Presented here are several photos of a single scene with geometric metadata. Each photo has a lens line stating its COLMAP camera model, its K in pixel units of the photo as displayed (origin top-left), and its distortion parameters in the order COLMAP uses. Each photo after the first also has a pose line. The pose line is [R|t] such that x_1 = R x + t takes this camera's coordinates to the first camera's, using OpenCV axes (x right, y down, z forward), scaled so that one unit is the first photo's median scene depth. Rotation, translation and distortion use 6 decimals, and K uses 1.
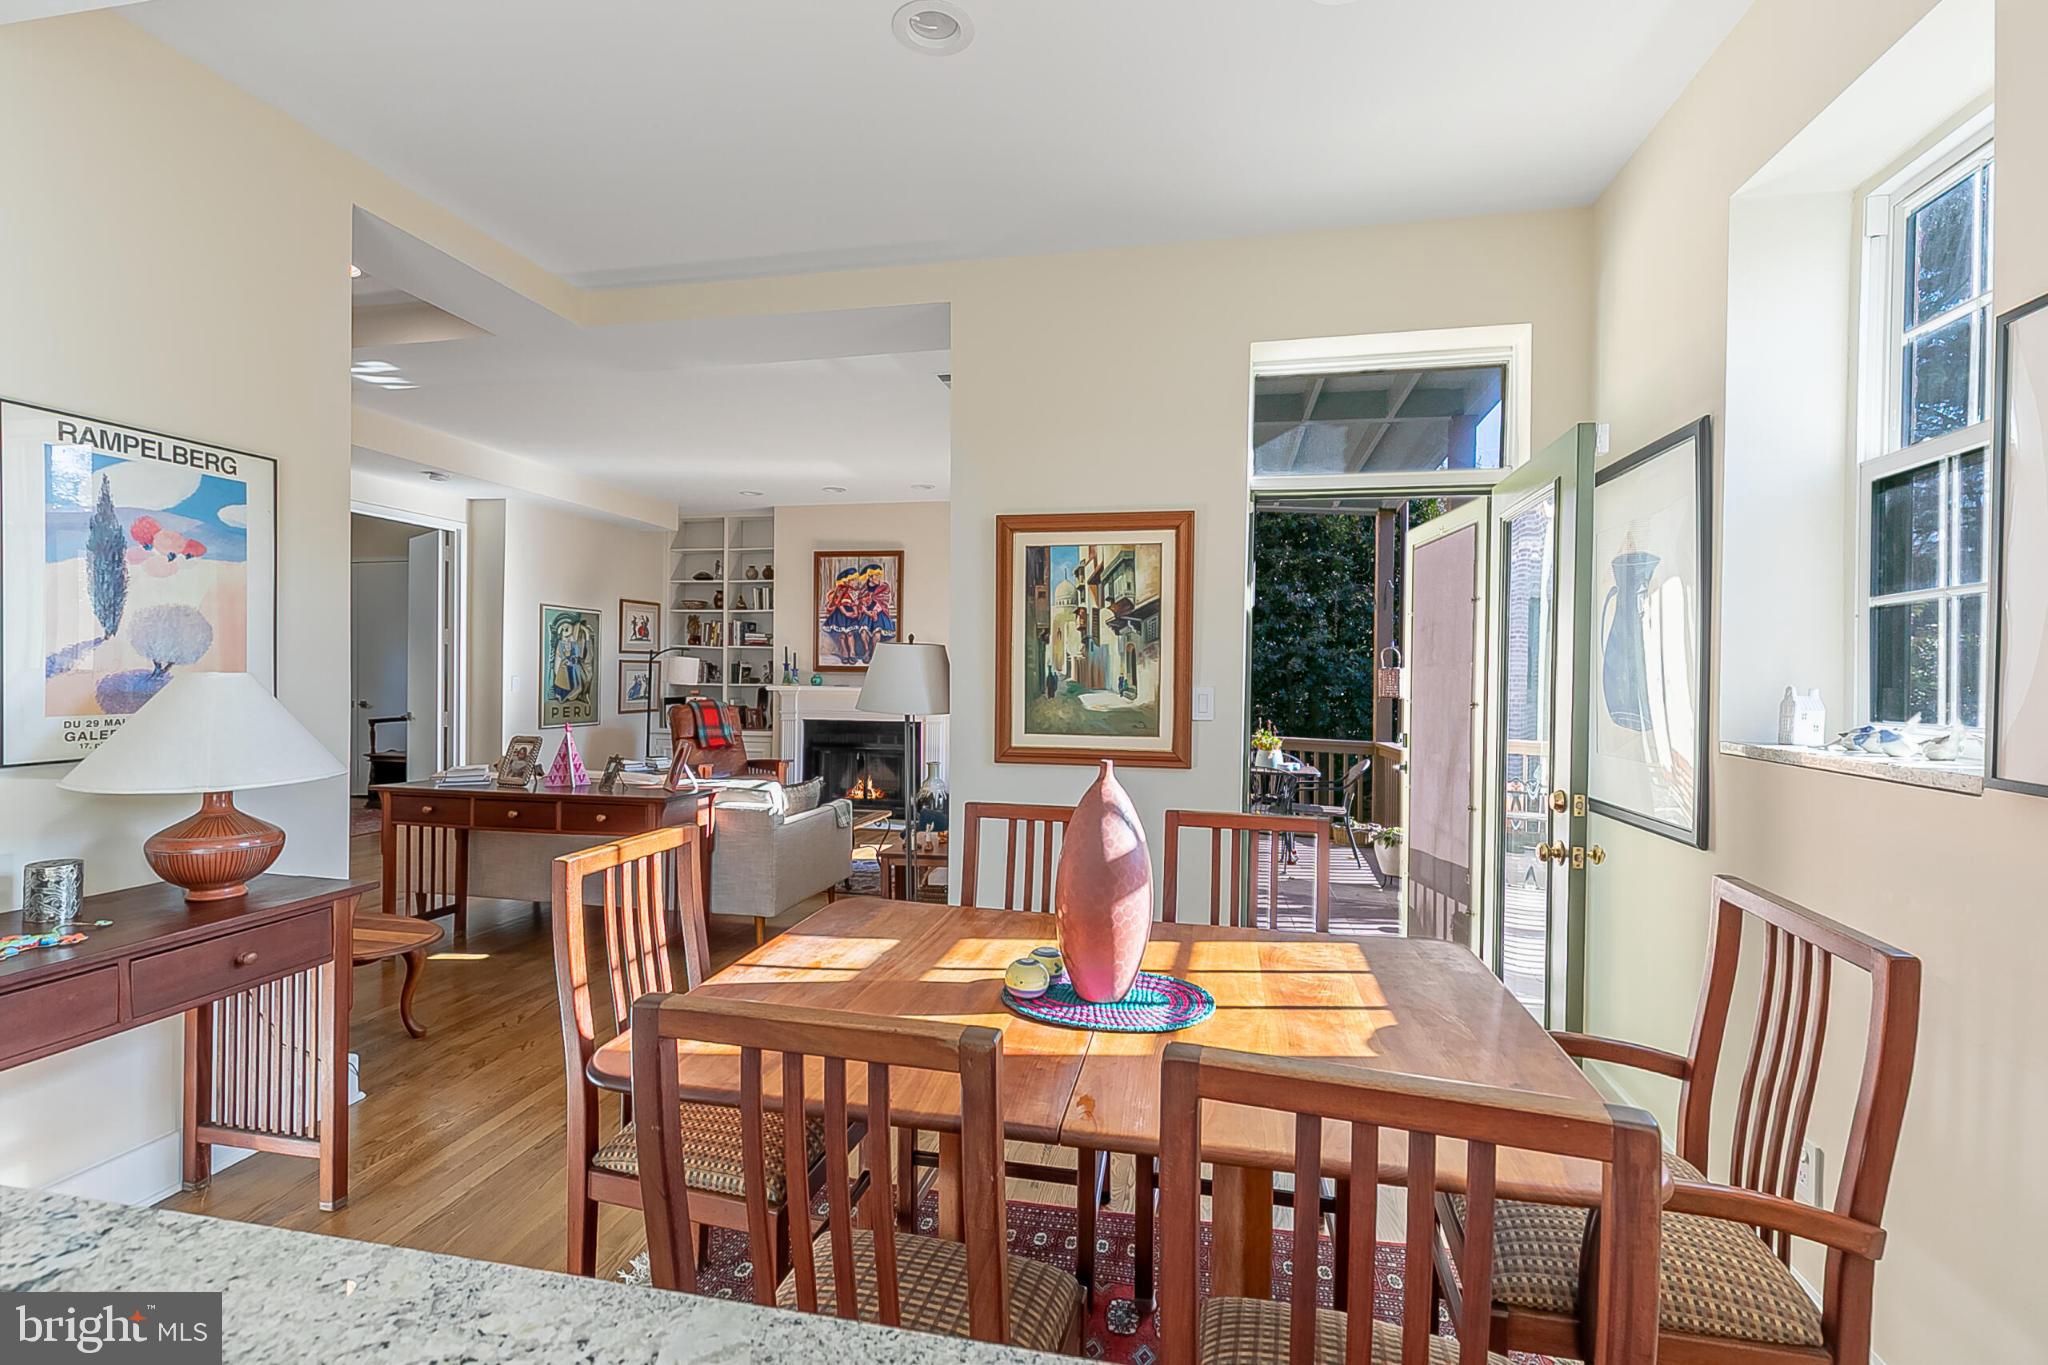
lens RADIAL K [[911.1, 0, 1024.0], [0, 911.1, 682.5], [0, 0, 1]] dist [-0.002361, -0.001133]
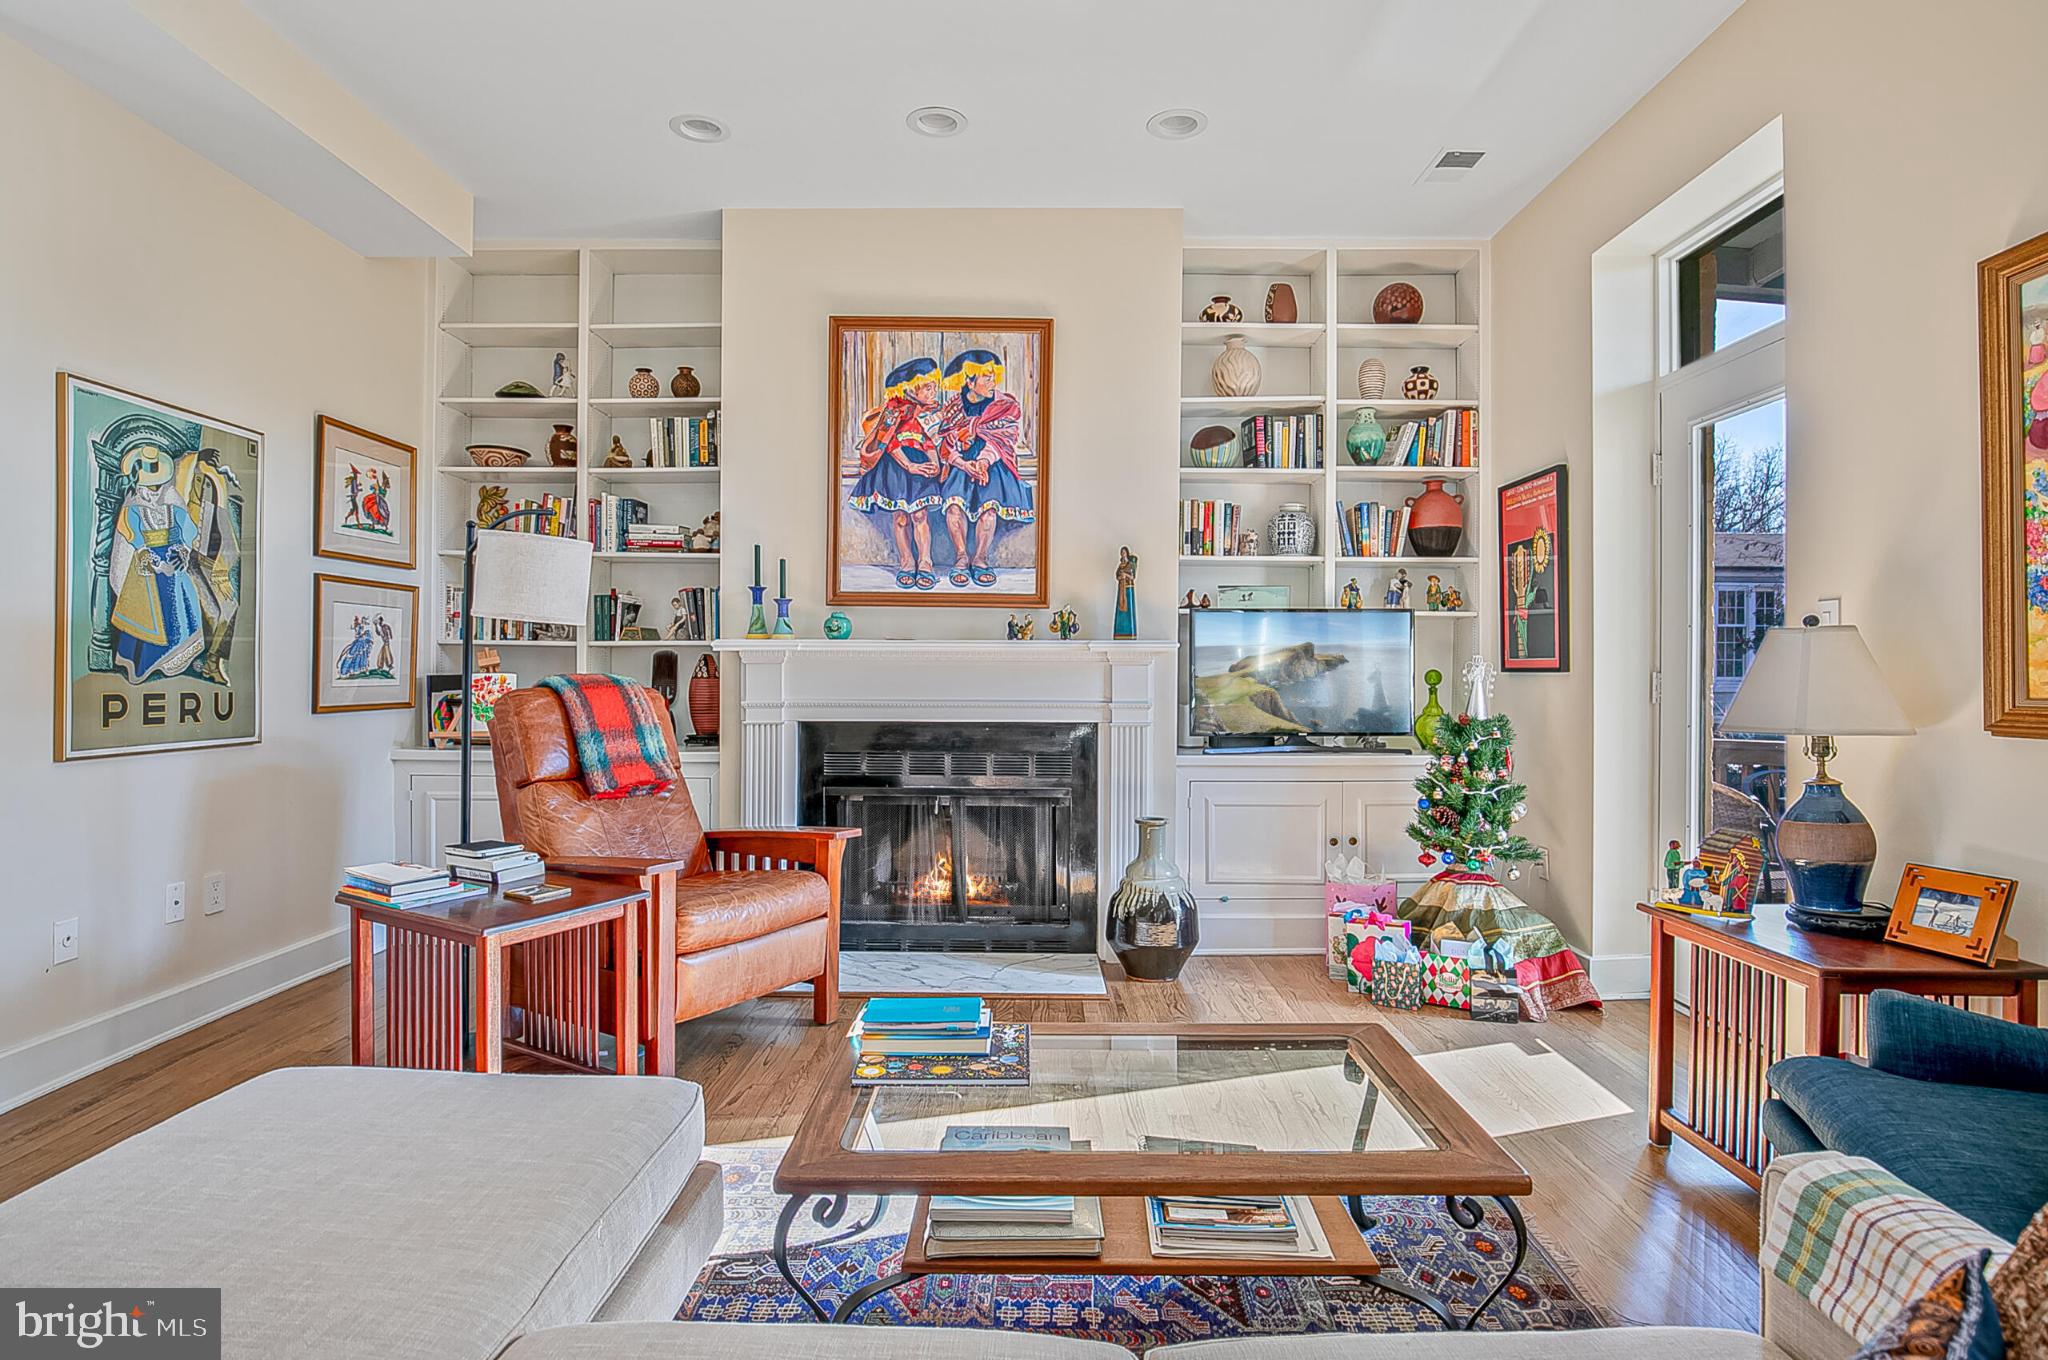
lens RADIAL K [[1071.0, 0, 1024.0], [0, 1071.0, 680.0], [0, 0, 1]] dist [-0.017090, 0.000619]
pose [[0.980678, -0.008445, 0.195444, -0.239980], [0.007995, 0.999963, 0.003095, 0.021431], [-0.195463, -0.001473, 0.980710, 0.504302]]
